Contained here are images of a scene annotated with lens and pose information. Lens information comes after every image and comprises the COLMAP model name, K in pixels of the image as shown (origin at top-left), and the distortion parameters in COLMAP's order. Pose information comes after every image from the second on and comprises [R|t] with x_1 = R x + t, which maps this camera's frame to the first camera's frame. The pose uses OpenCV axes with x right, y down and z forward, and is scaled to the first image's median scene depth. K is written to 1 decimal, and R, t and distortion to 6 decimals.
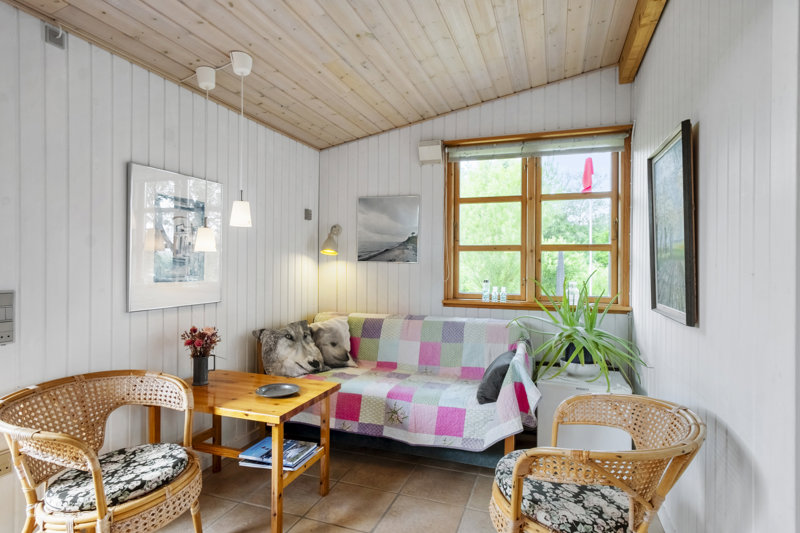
lens RADIAL K [[436.1, 0, 400.2], [0, 436.1, 263.2], [0, 0, 1]] dist [-0.012381, 0.000711]
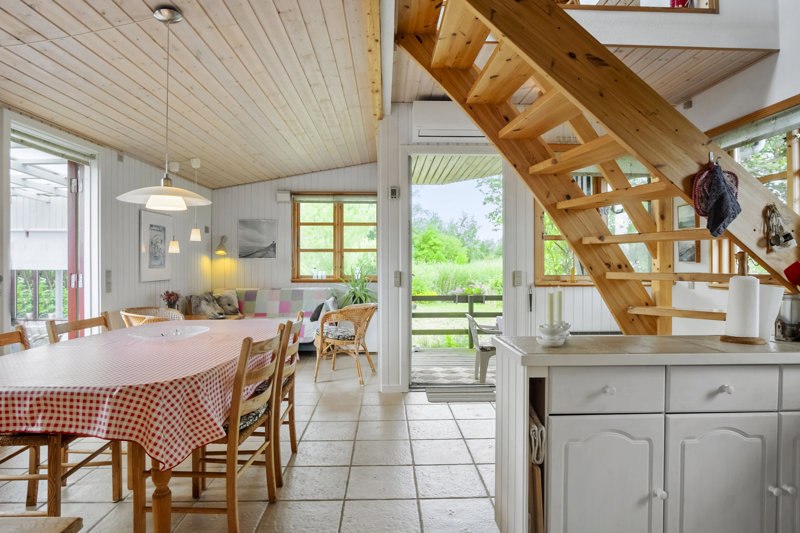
lens RADIAL K [[436.1, 0, 398.3], [0, 436.1, 264.5], [0, 0, 1]] dist [-0.012381, 0.000711]
pose [[0.931929, -0.007745, 0.362558, -0.145627], [0.004883, 0.999949, 0.008812, 0.010143], [-0.362607, -0.006442, 0.931920, -0.861782]]
